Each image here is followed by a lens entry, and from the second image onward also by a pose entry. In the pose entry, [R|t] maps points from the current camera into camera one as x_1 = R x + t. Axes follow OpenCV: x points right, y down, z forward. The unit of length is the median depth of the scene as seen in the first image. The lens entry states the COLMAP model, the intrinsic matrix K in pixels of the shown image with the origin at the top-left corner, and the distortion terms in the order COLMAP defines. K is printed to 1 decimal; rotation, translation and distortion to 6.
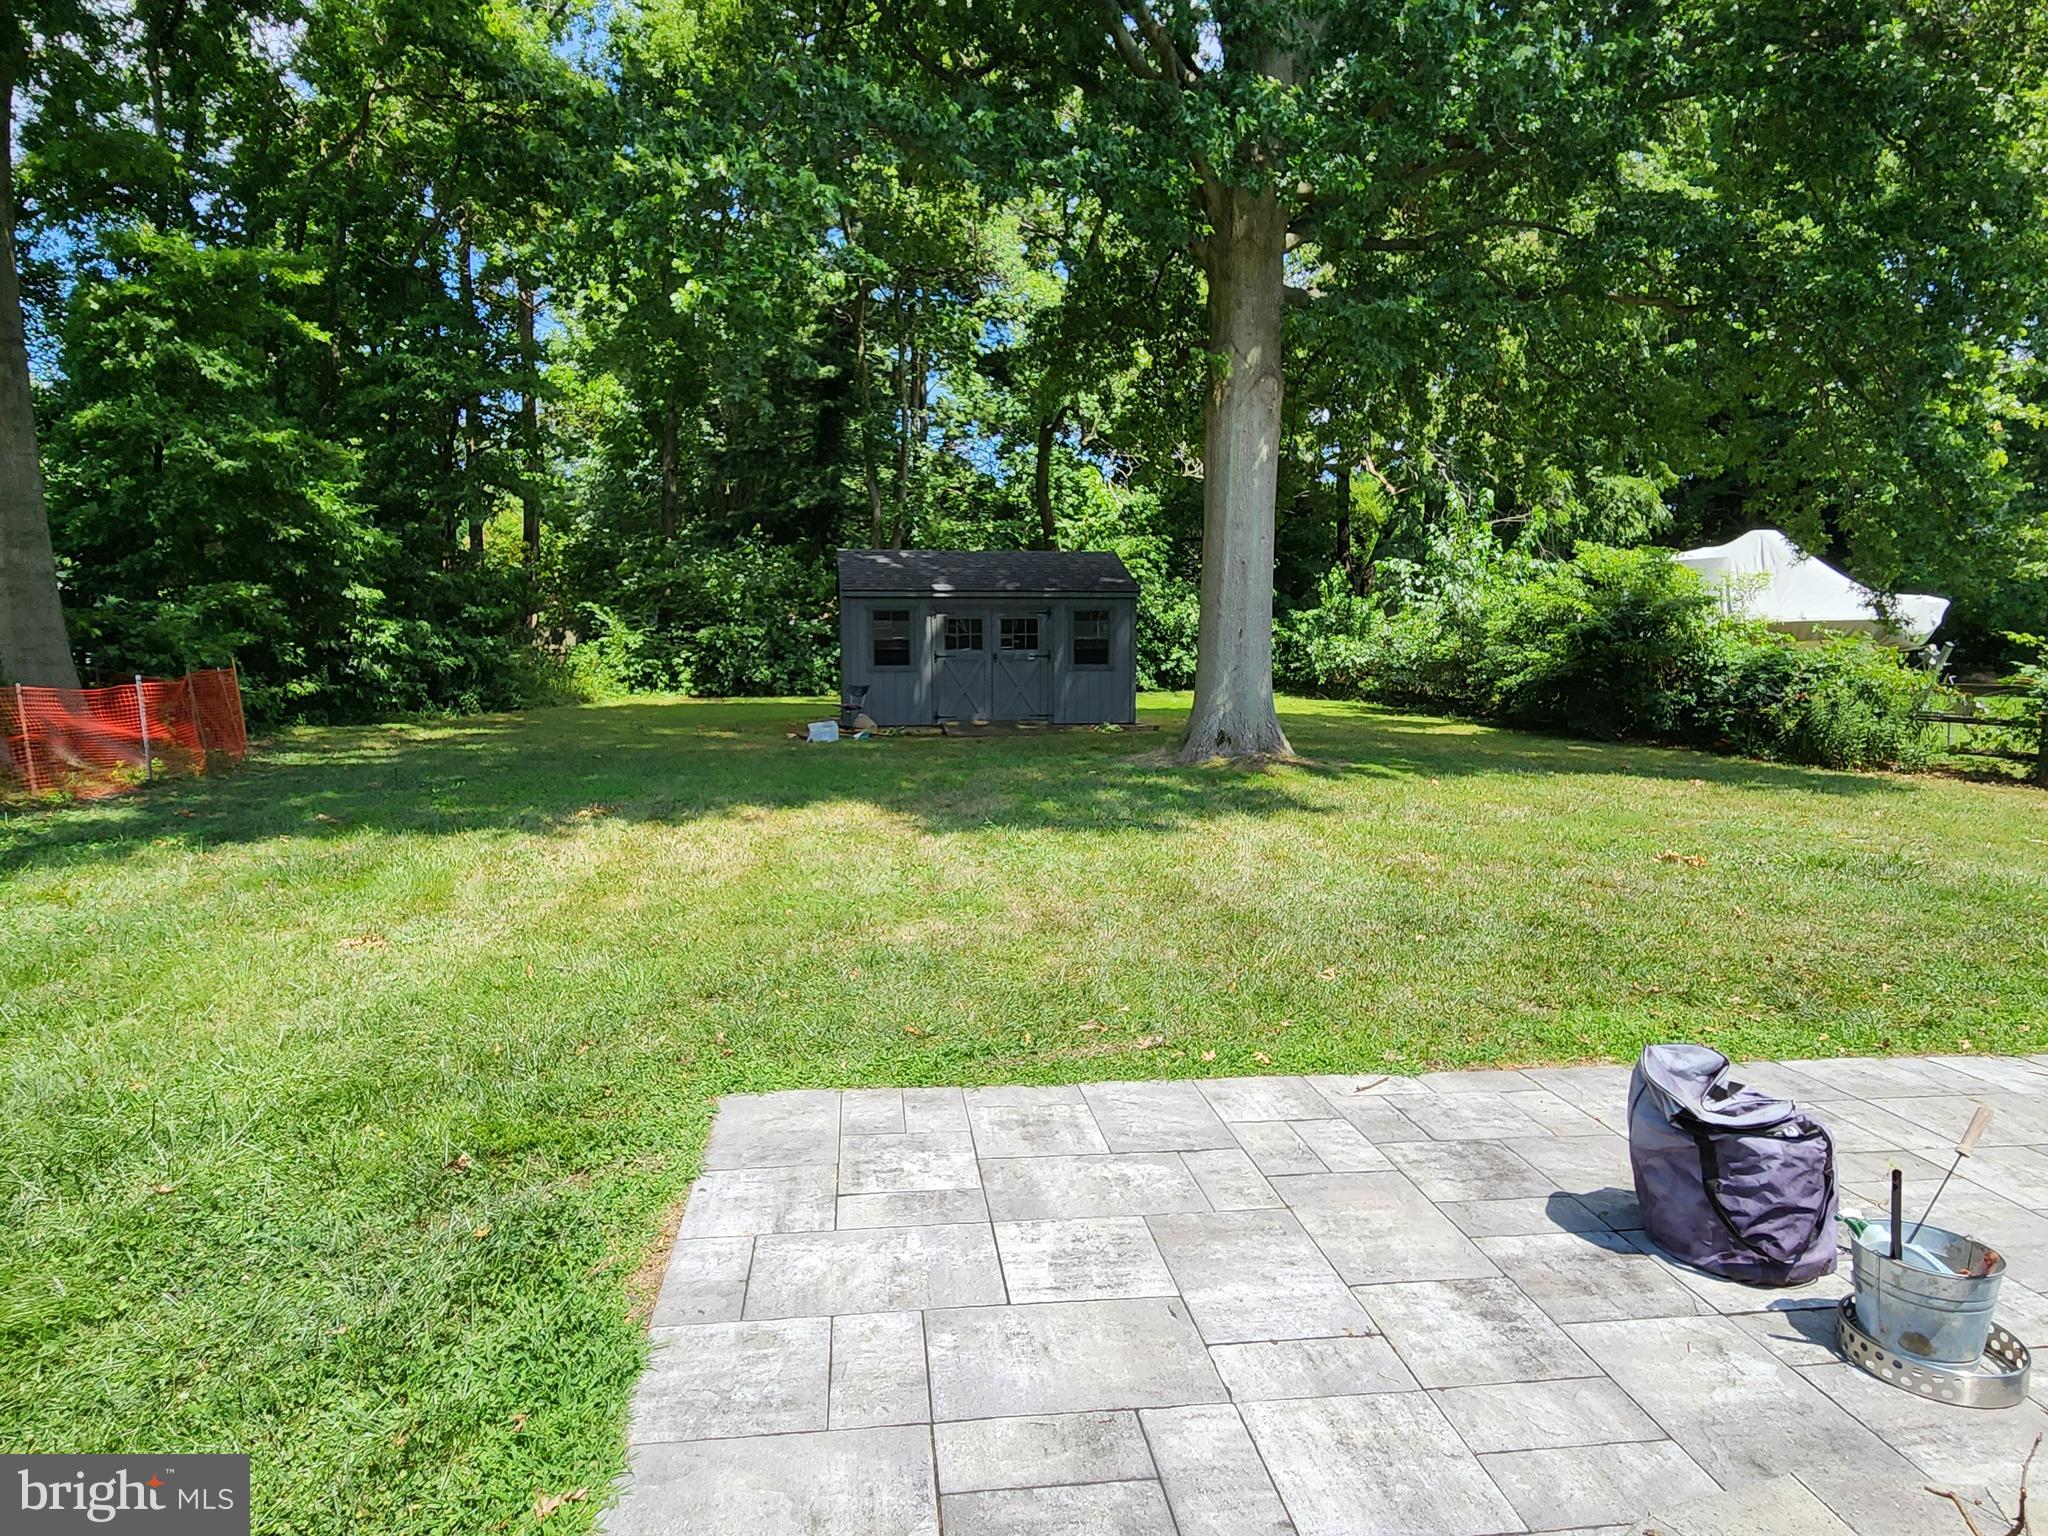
lens RADIAL K [[1212.4, 0, 1021.9], [0, 1212.4, 847.1], [0, 0, 1]] dist [0.051849, -0.031795]
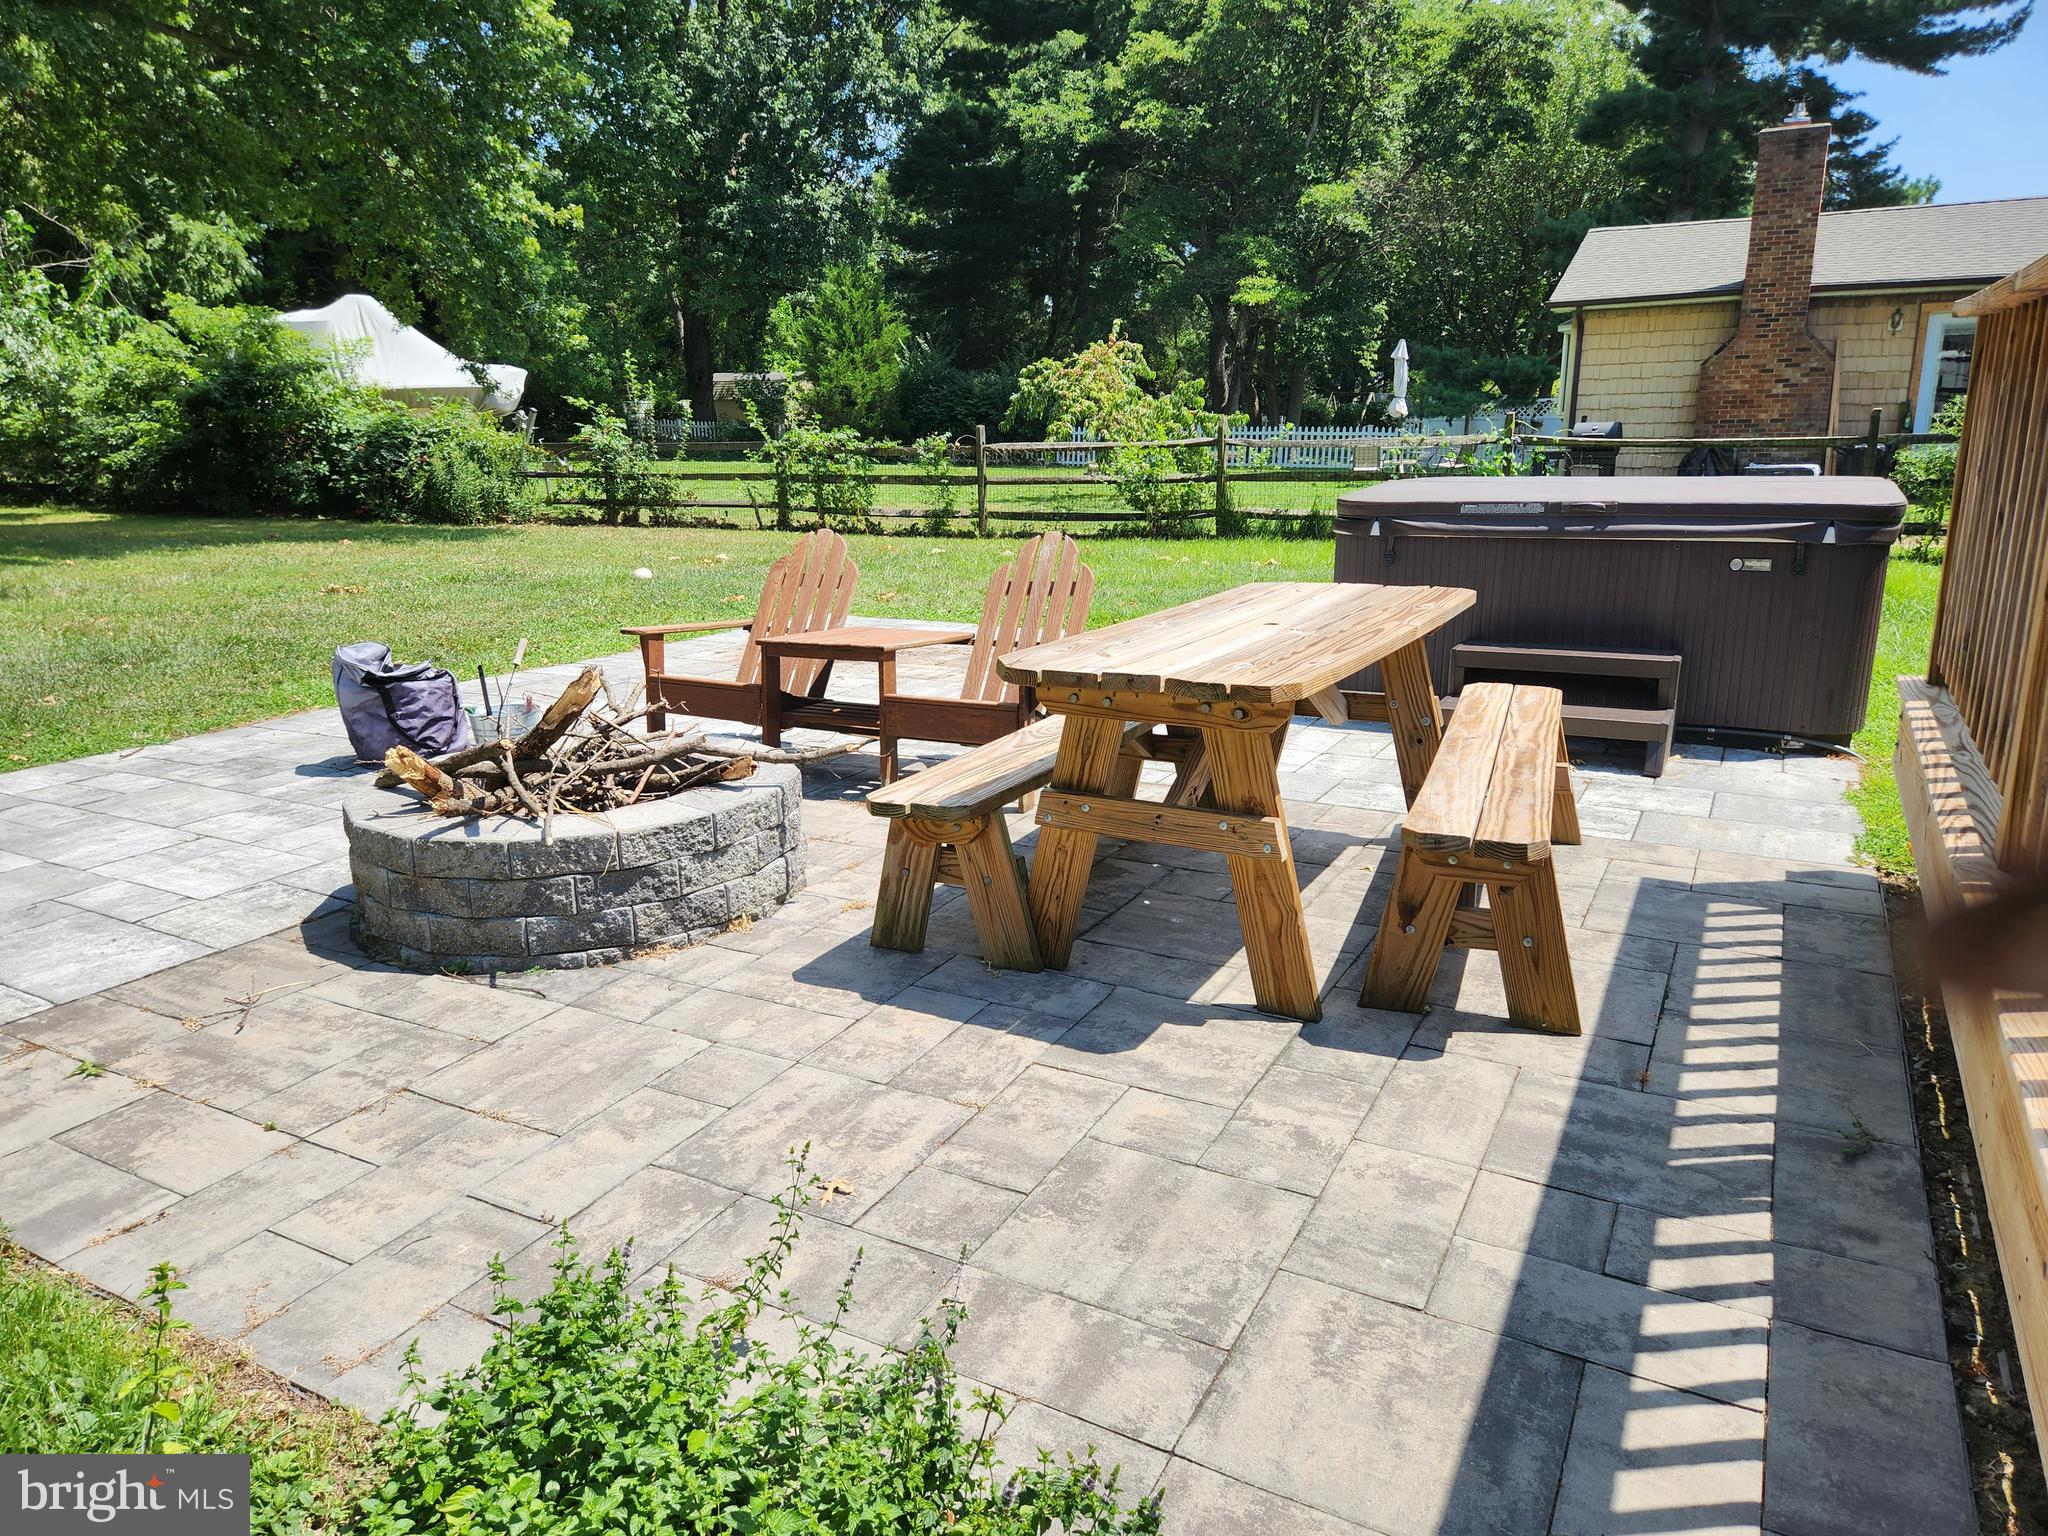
lens RADIAL K [[1380.2, 0, 1024.0], [0, 1380.2, 768.0], [0, 0, 1]] dist [-0.030658, -0.000874]
pose [[0.572919, -0.207565, 0.792894, -0.056085], [0.138937, 0.977996, 0.155631, 0.025493], [-0.807750, 0.020998, 0.589151, -0.100550]]
